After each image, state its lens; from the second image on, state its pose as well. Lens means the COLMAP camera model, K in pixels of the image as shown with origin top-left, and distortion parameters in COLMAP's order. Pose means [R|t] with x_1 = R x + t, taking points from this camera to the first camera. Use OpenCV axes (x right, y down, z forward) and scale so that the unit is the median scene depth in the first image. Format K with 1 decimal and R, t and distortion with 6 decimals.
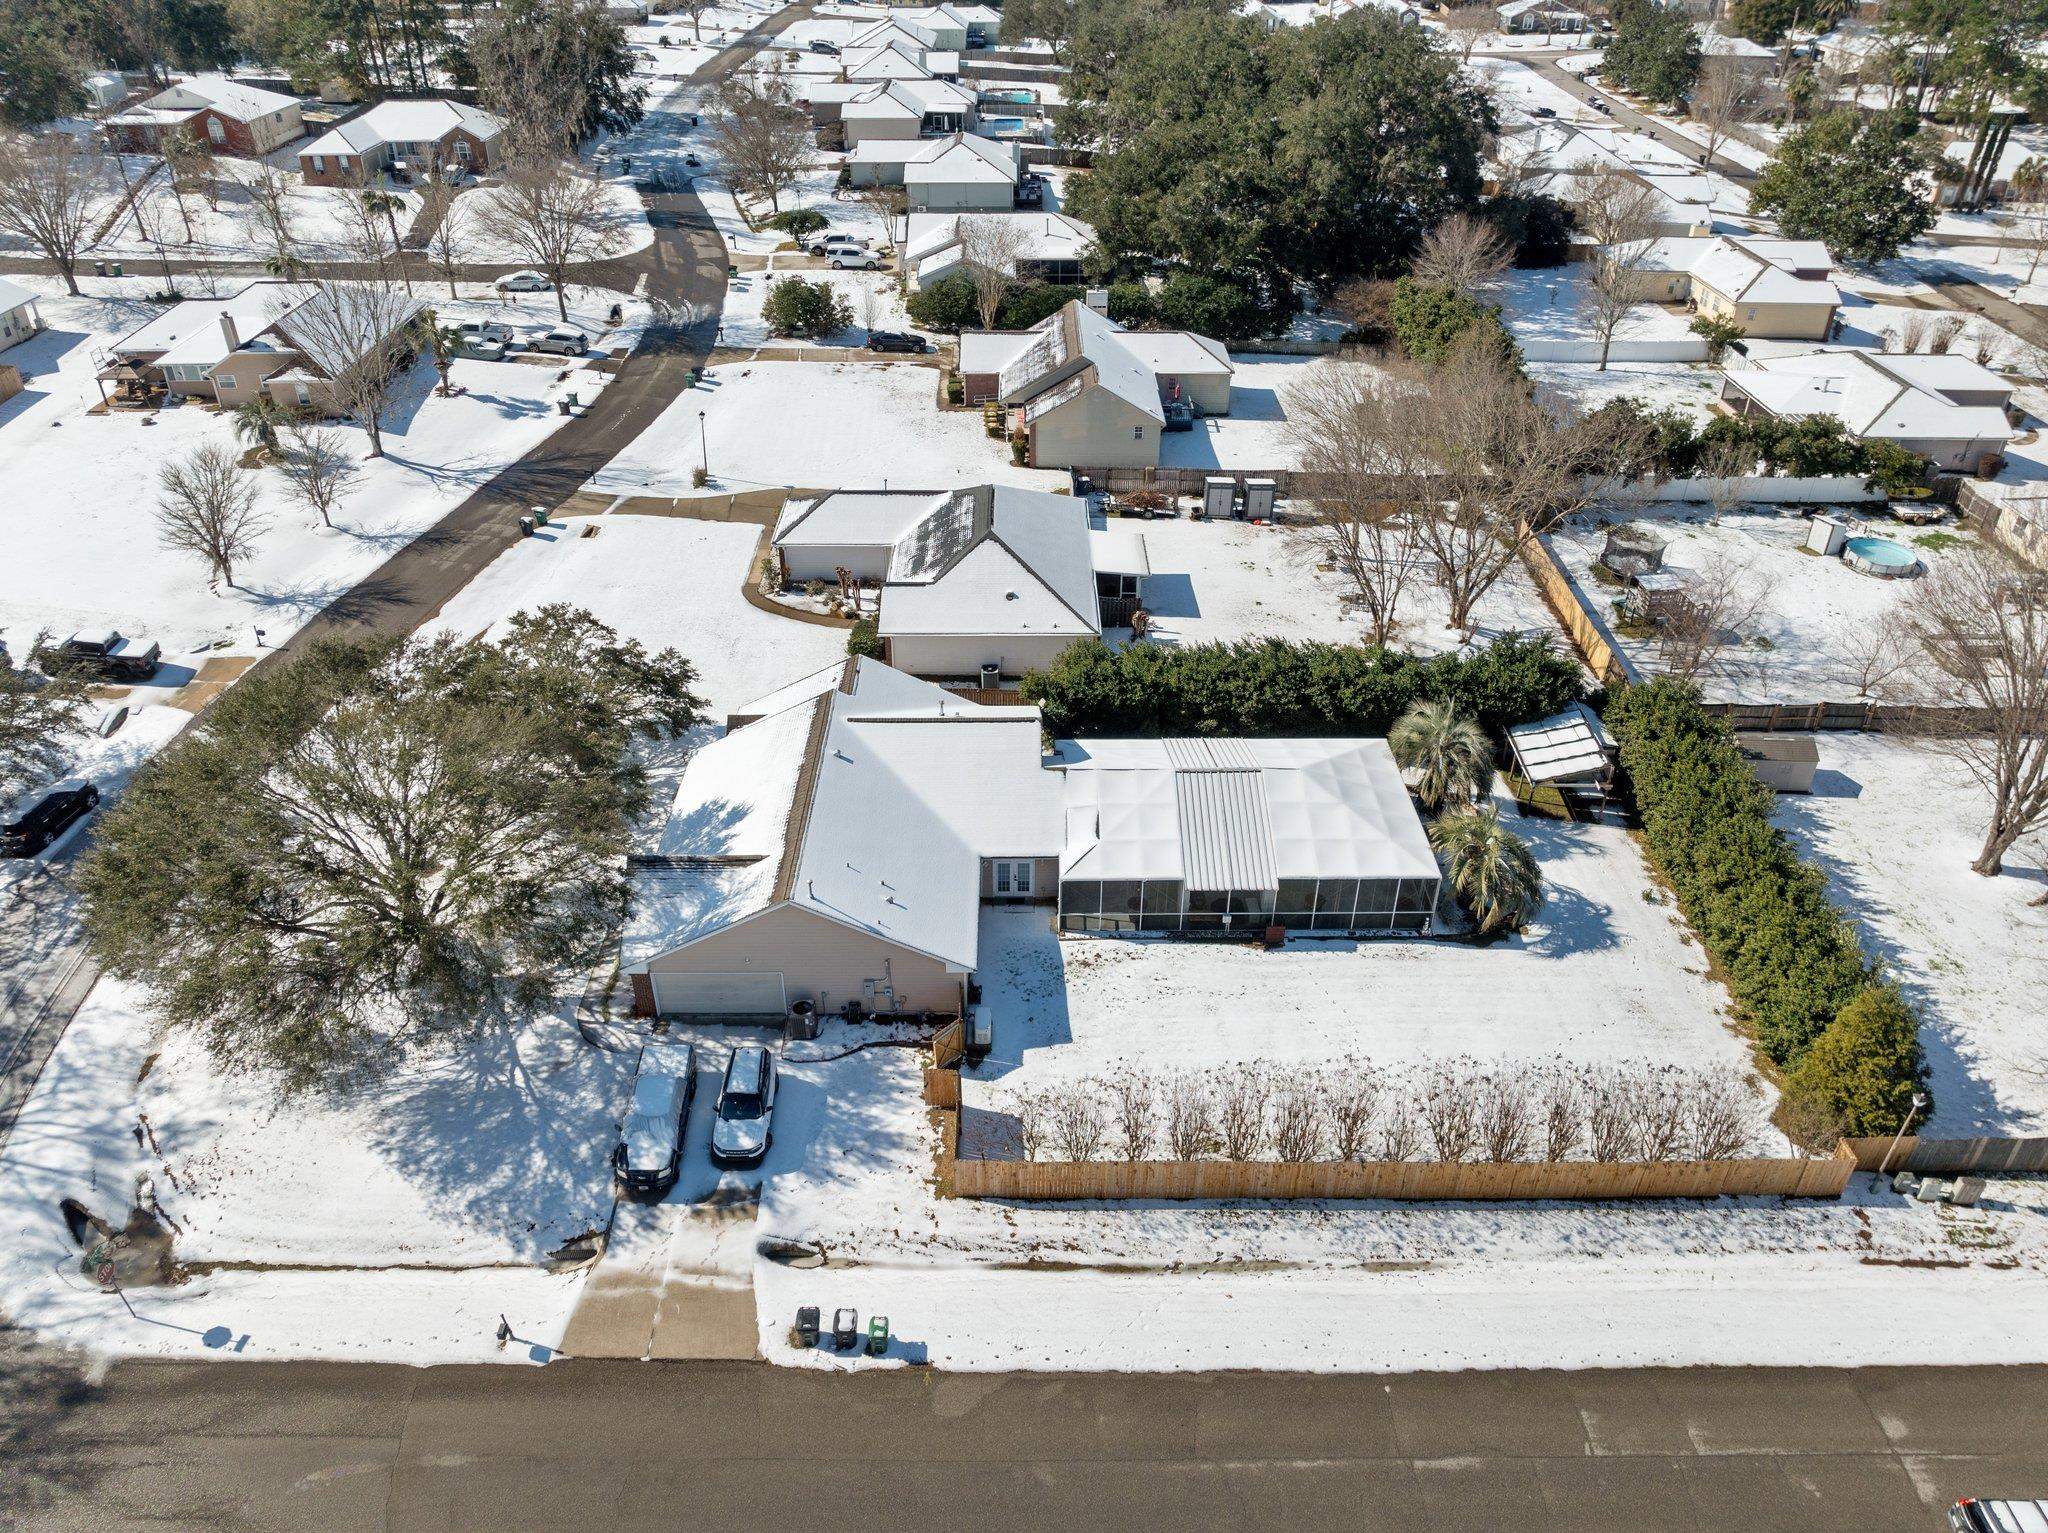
lens RADIAL K [[1434.1, 0, 1023.8], [0, 1434.1, 764.2], [0, 0, 1]] dist [-0.047321, 0.016645]
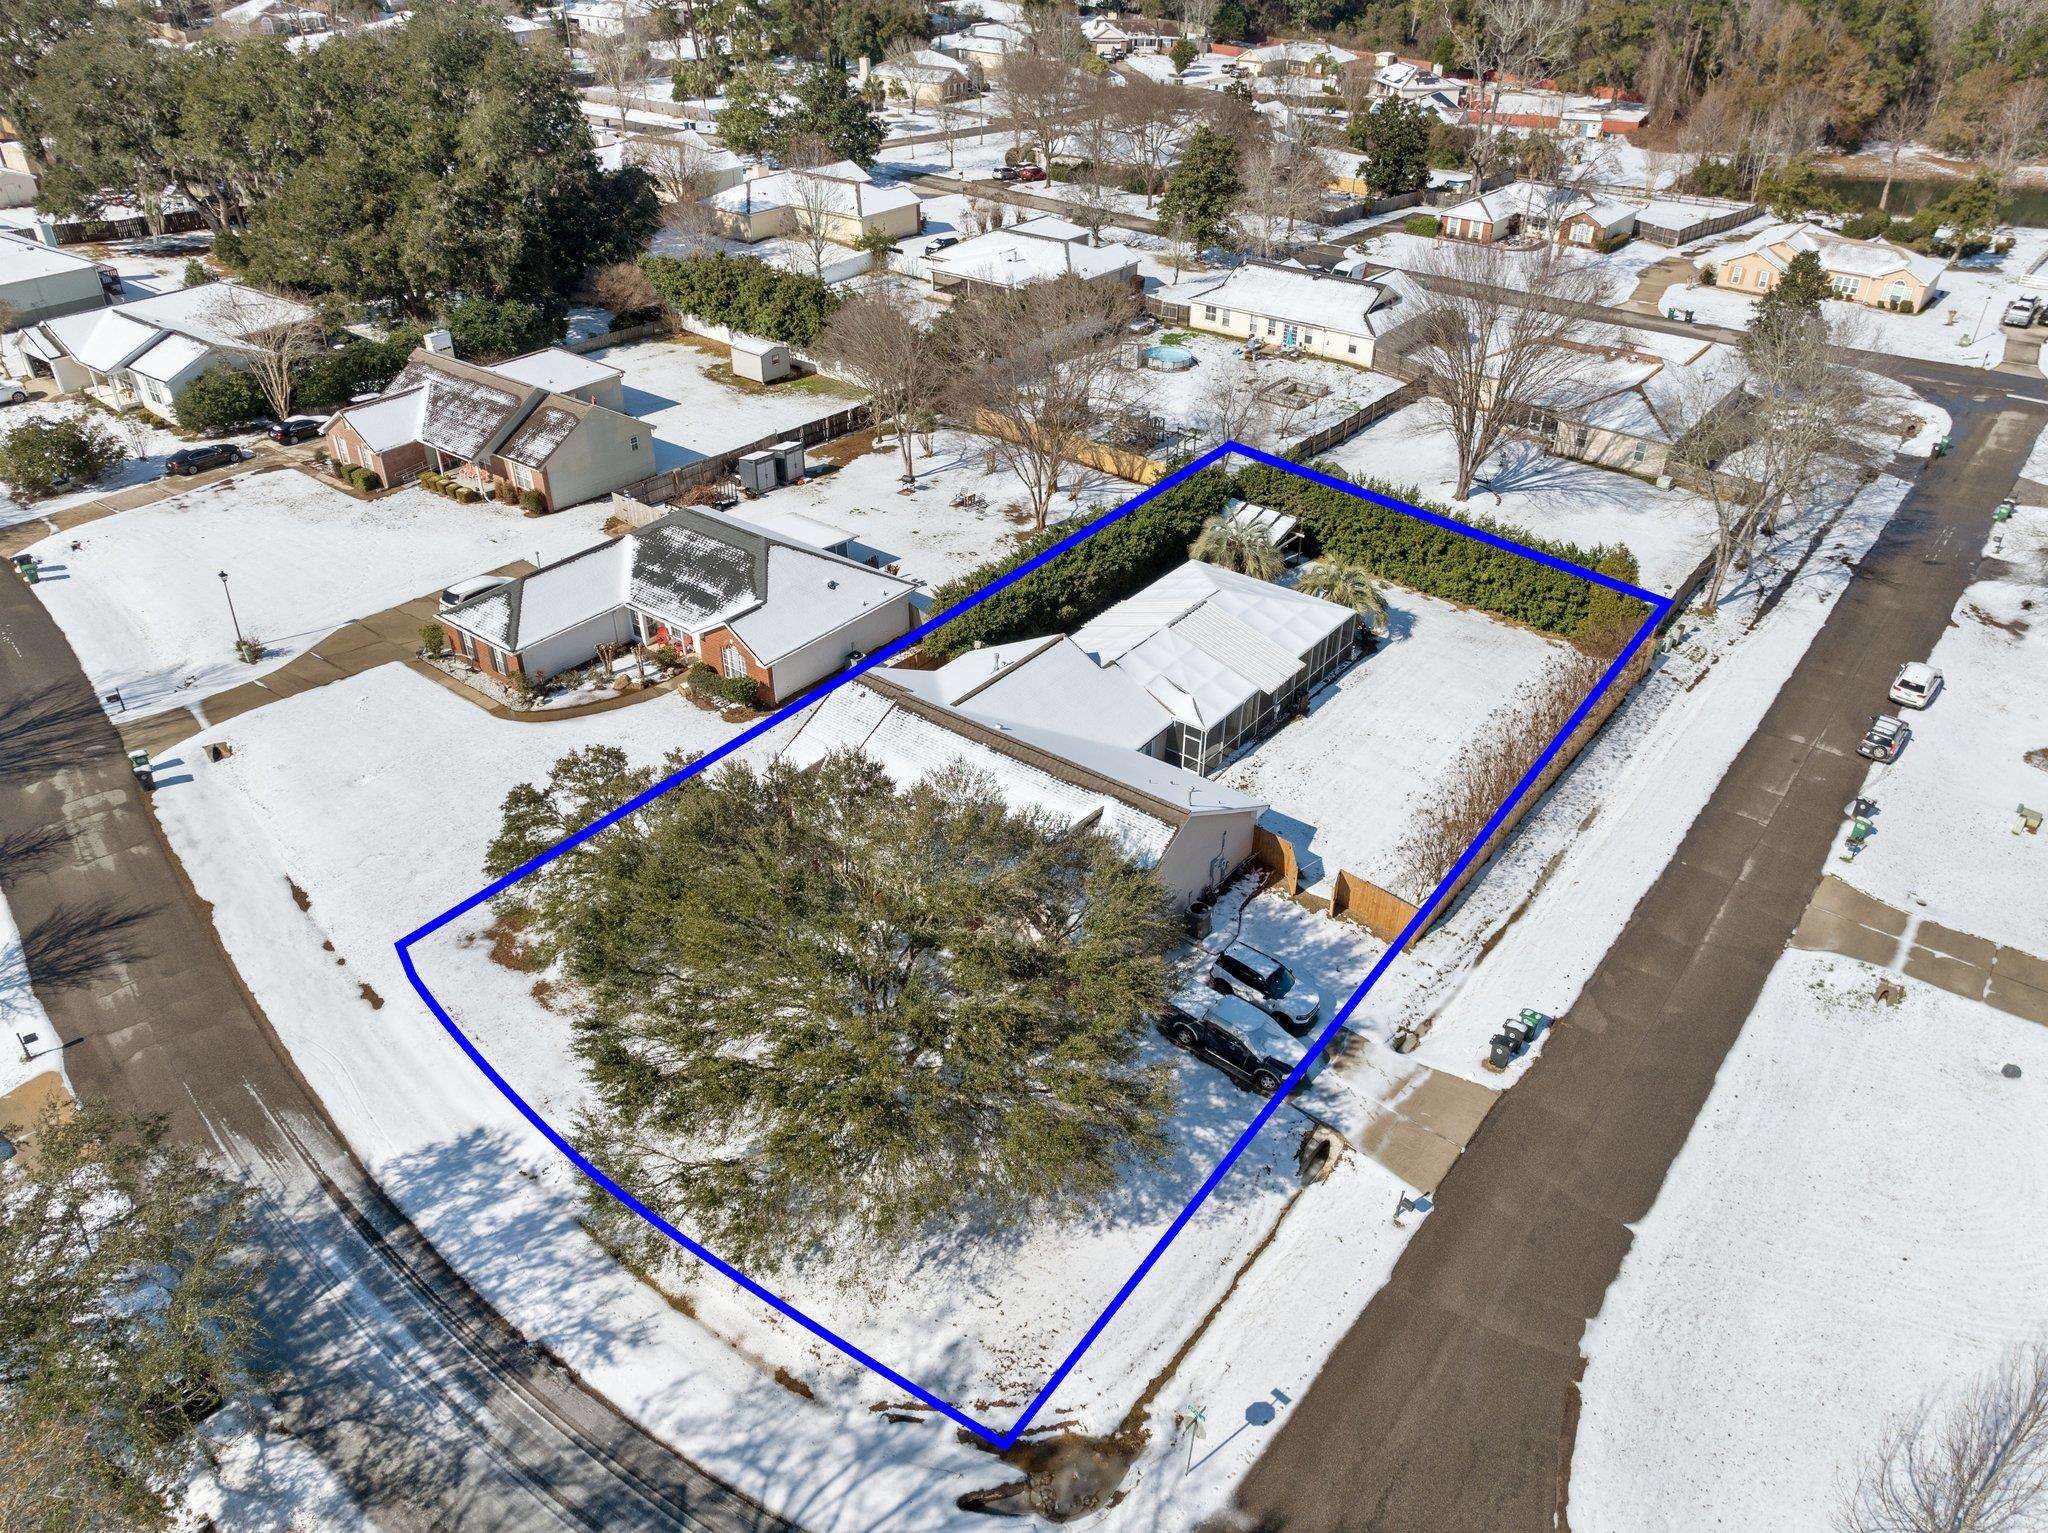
lens RADIAL K [[1434.1, 0, 1026.1], [0, 1434.1, 771.0], [0, 0, 1]] dist [-0.047321, 0.016645]
pose [[0.622623, -0.435857, 0.649899, -0.809107], [0.430565, 0.884312, 0.180572, -0.158275], [-0.653417, 0.167395, 0.738258, 0.237465]]
